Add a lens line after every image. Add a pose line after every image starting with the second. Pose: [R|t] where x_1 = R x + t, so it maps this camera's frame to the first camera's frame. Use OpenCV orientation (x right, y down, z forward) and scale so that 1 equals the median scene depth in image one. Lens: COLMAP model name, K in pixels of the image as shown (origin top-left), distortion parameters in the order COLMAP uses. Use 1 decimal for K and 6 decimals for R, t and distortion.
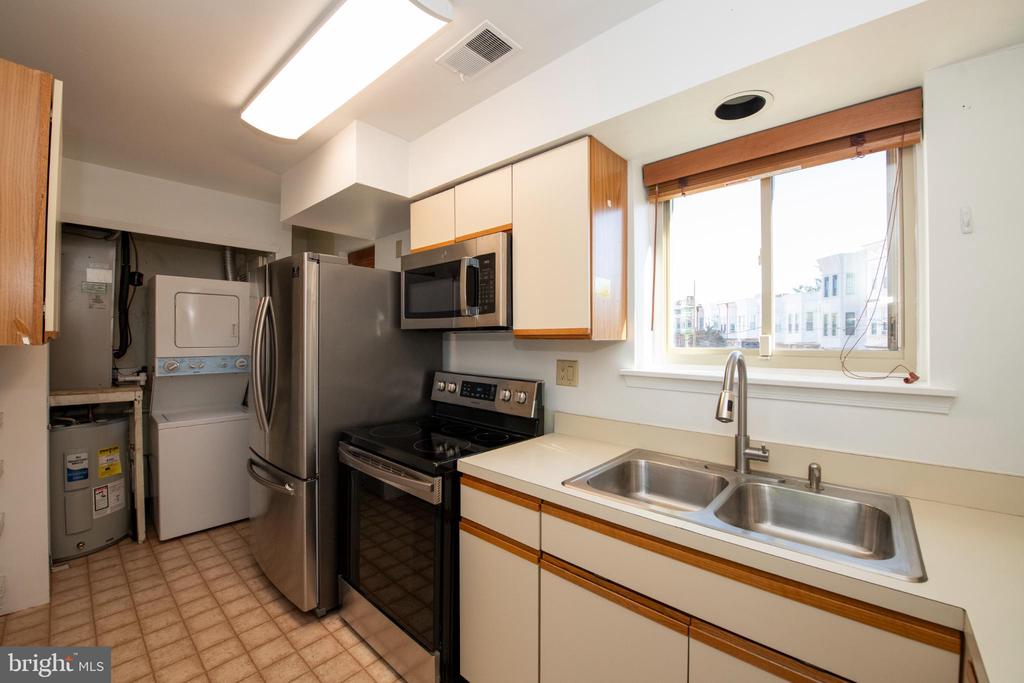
lens RADIAL K [[402.1, 0, 531.0], [0, 402.1, 340.1], [0, 0, 1]] dist [-0.023921, -0.000227]
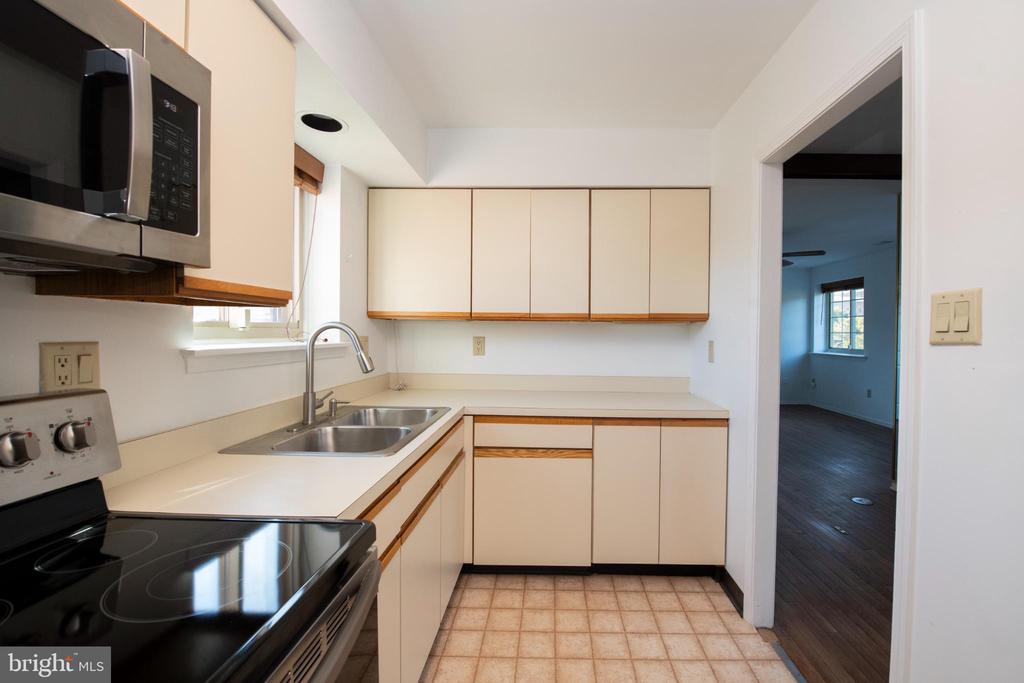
lens RADIAL K [[409.3, 0, 511.2], [0, 409.3, 336.4], [0, 0, 1]] dist [-0.019586, -0.001138]
pose [[-0.565231, -0.020301, 0.824683, -0.665331], [-0.007841, 0.999784, 0.019237, 0.033552], [-0.824895, 0.004407, -0.565268, 0.957999]]
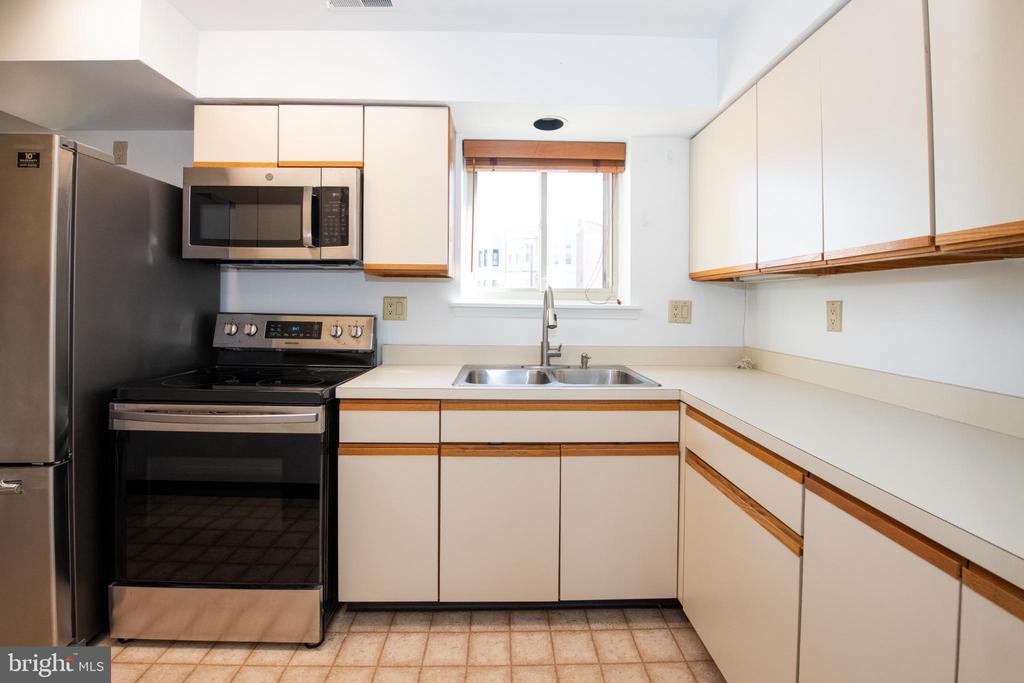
lens RADIAL K [[402.5, 0, 523.8], [0, 402.5, 302.6], [0, 0, 1]] dist [-0.027983, -0.000246]
pose [[0.734292, 0.003778, 0.678823, -0.446730], [-0.003745, 0.999992, -0.001514, 0.075036], [-0.678823, -0.001431, 0.734300, -0.046298]]
